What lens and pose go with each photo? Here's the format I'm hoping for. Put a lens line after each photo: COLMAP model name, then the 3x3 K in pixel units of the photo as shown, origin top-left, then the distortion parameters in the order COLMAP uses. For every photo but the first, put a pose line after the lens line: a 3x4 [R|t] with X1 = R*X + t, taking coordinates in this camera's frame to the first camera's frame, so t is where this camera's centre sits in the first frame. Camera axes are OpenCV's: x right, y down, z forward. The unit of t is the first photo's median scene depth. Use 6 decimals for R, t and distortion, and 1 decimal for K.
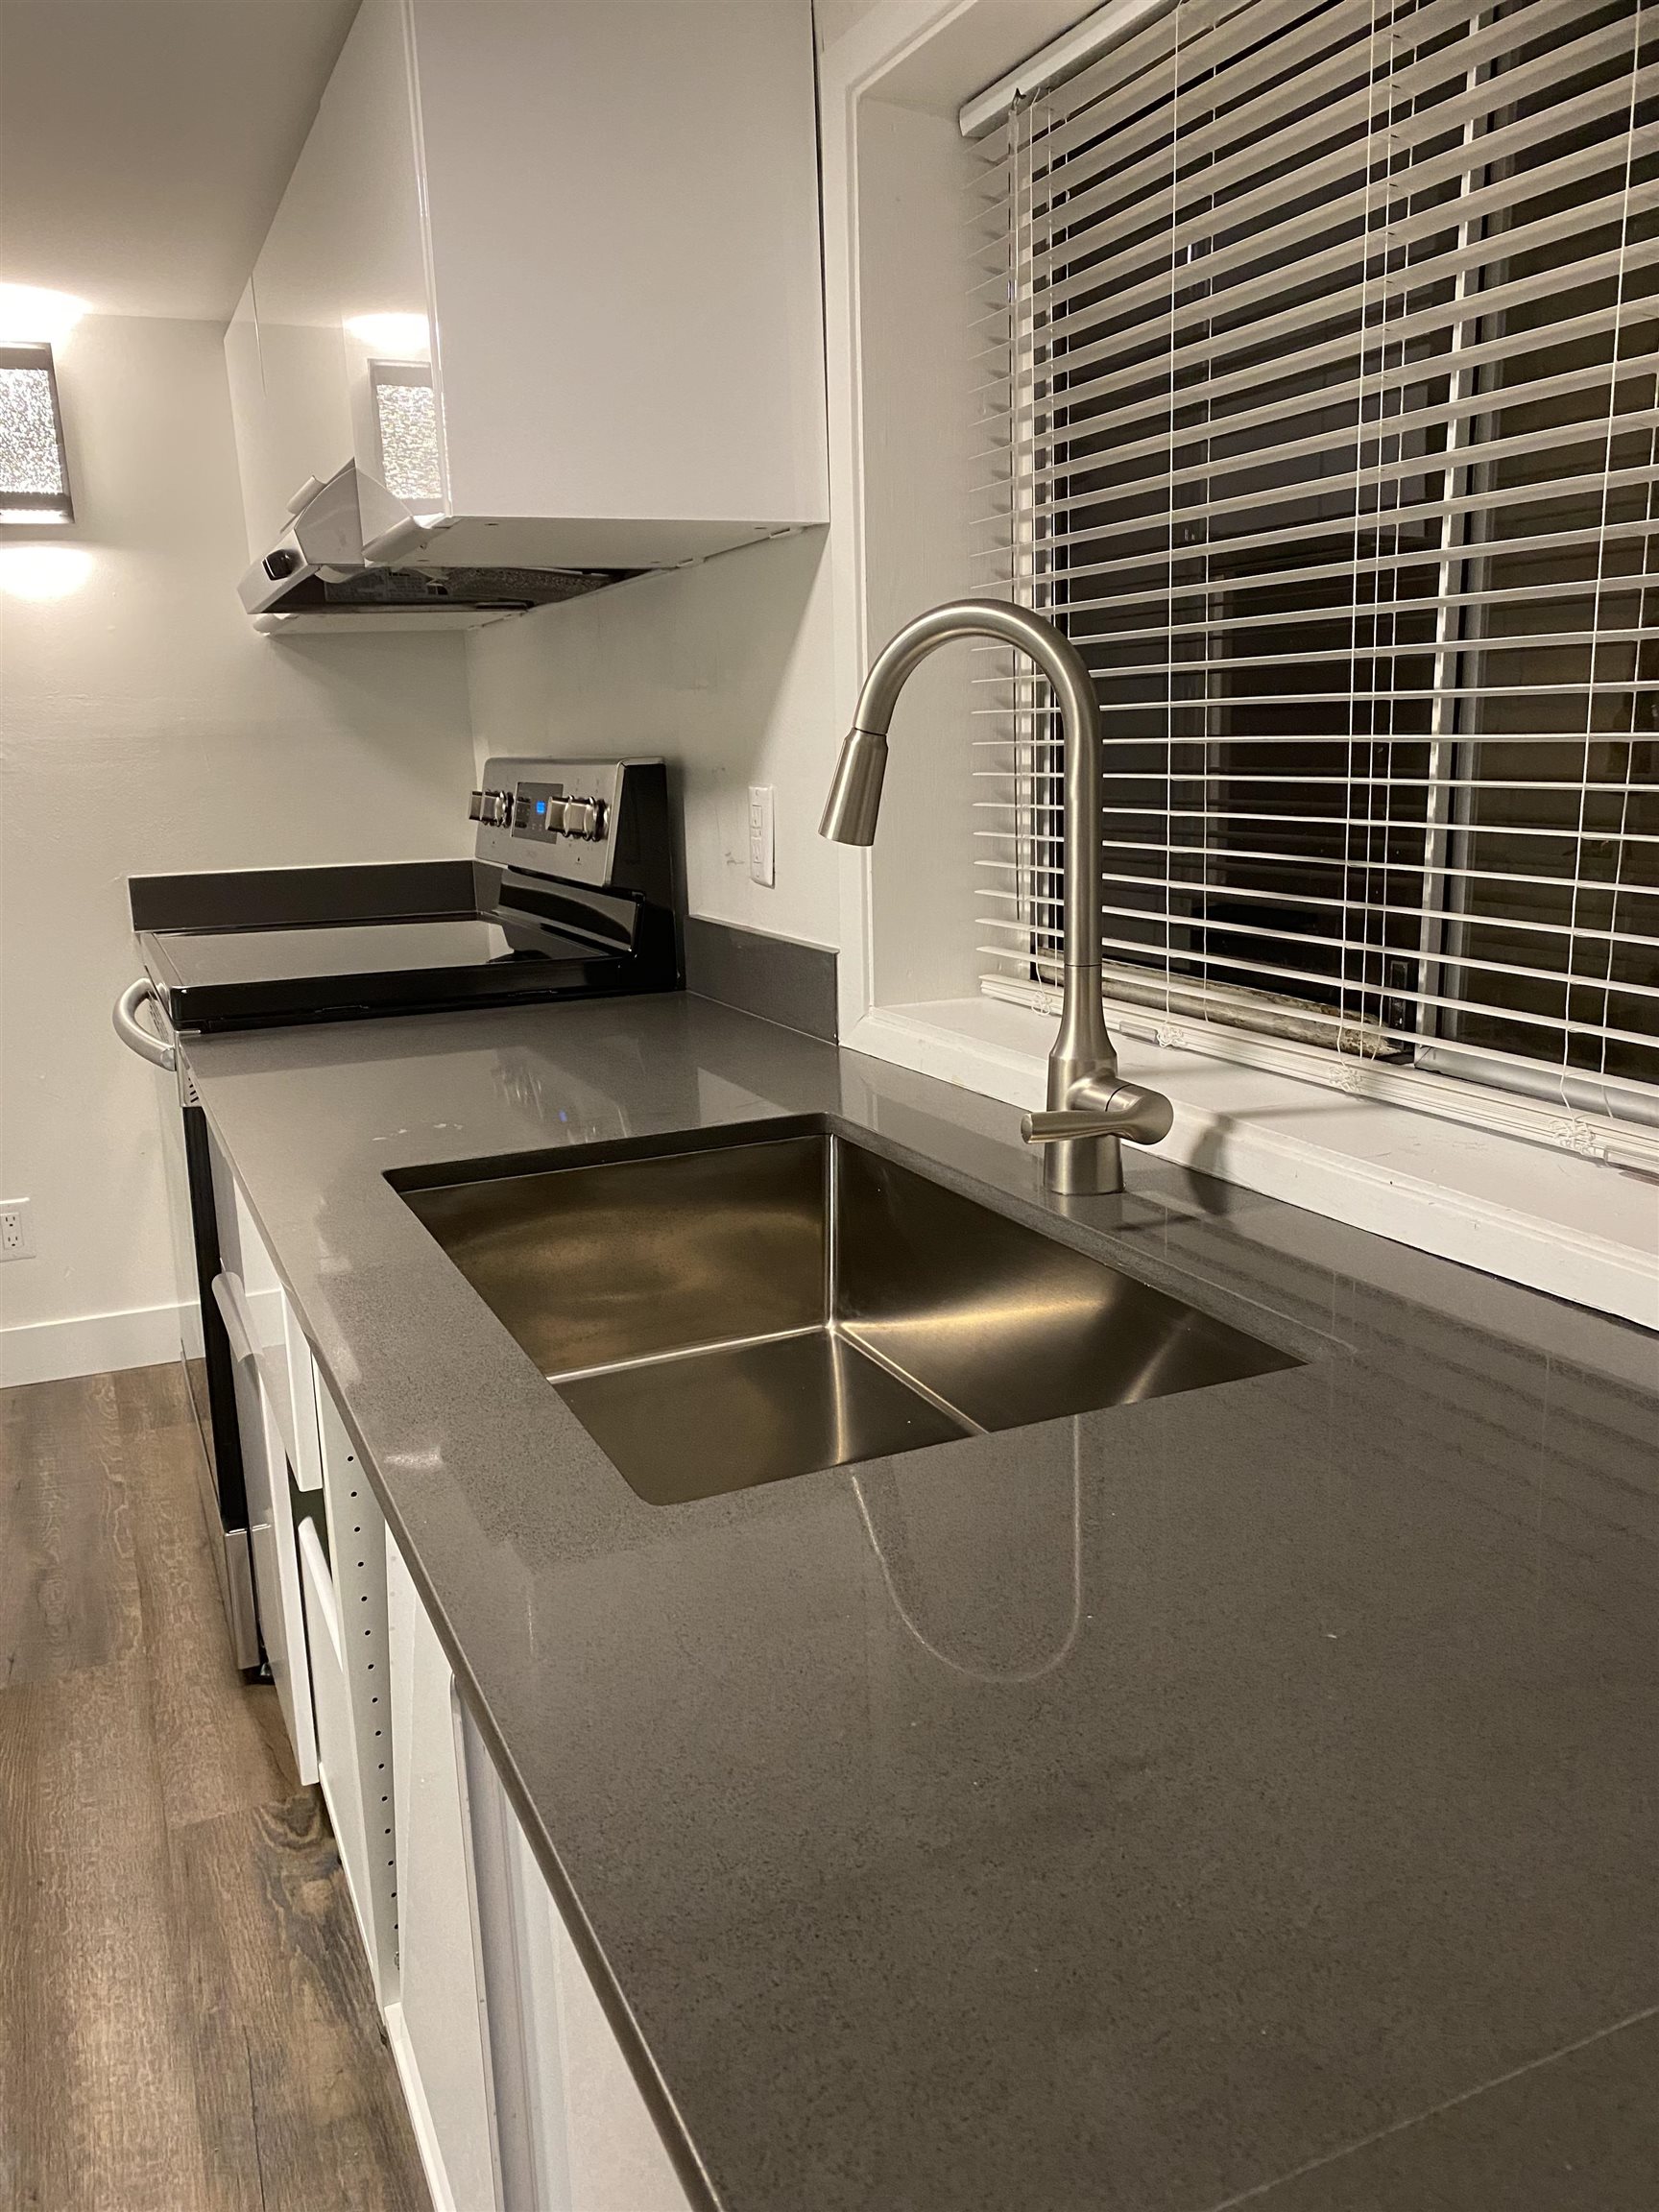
lens RADIAL K [[1673.7, 0, 900.7], [0, 1673.7, 1119.6], [0, 0, 1]] dist [-0.000058, -0.002442]
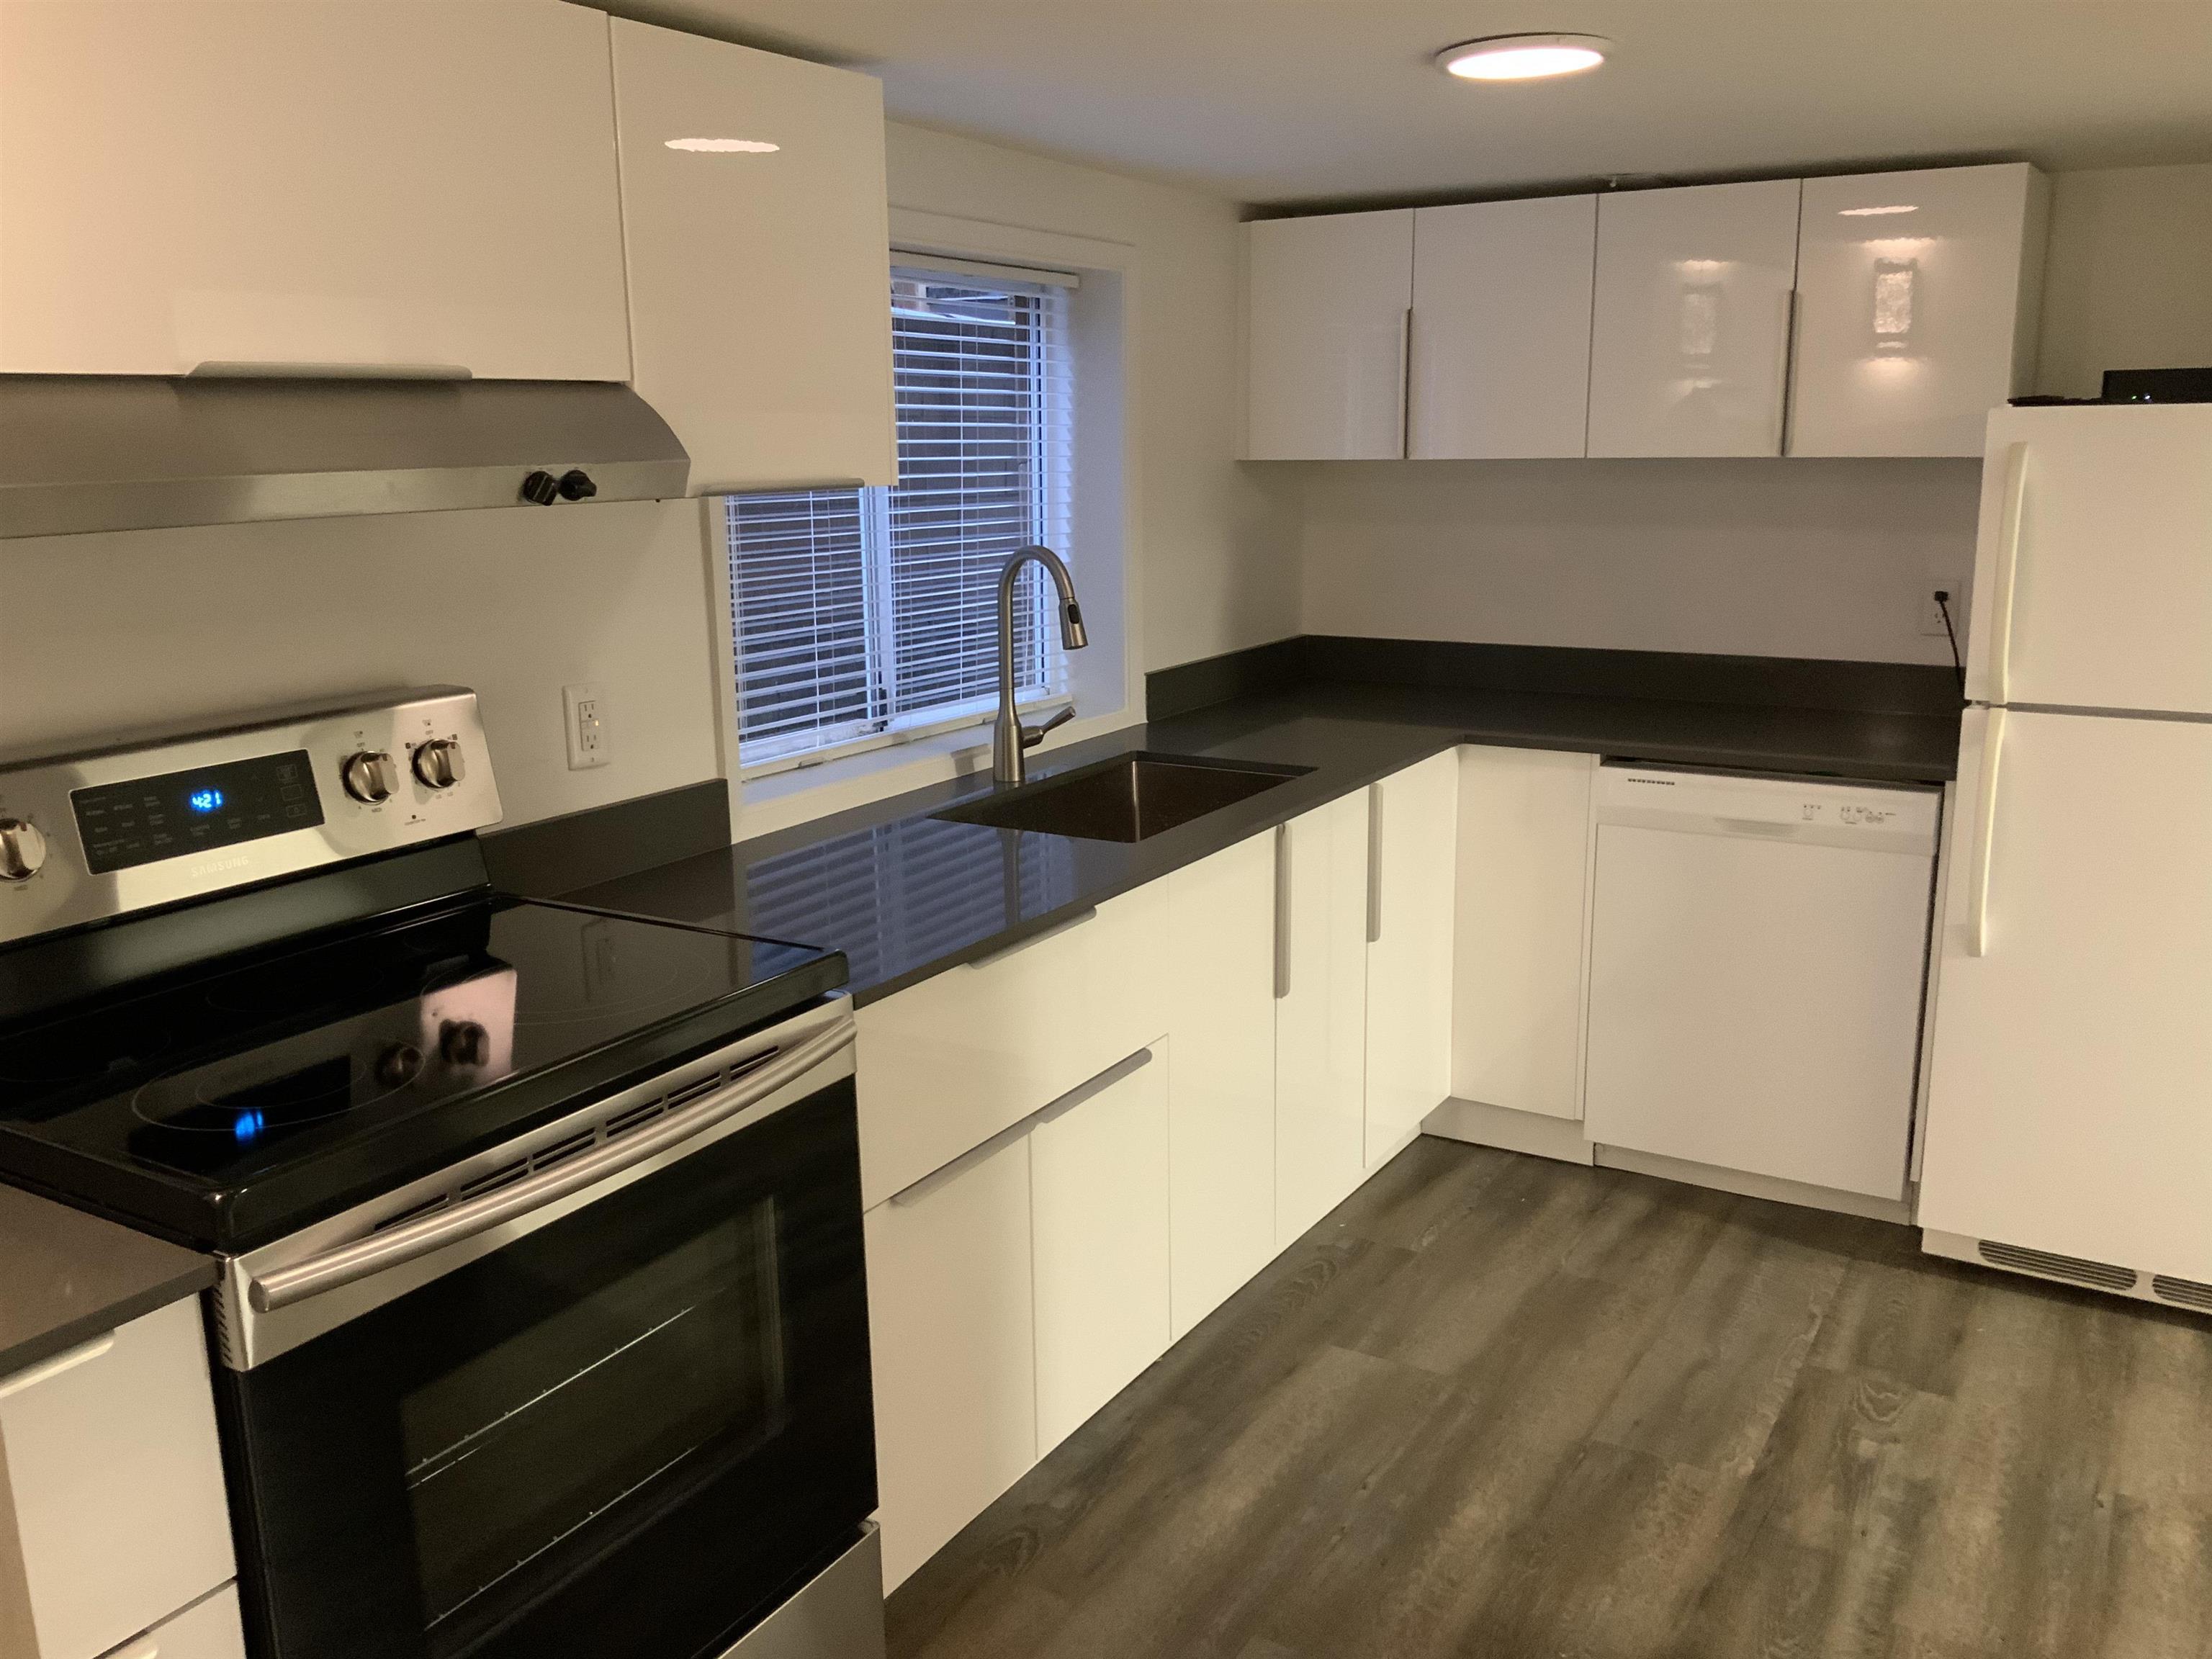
lens RADIAL K [[1798.5, 0, 1111.3], [0, 1798.5, 846.2], [0, 0, 1]] dist [-0.012713, -0.005414]
pose [[-0.541604, -0.153368, 0.826525, -0.920307], [0.217185, 0.924306, 0.313829, -0.281530], [-0.812093, 0.349480, -0.467299, 0.915822]]
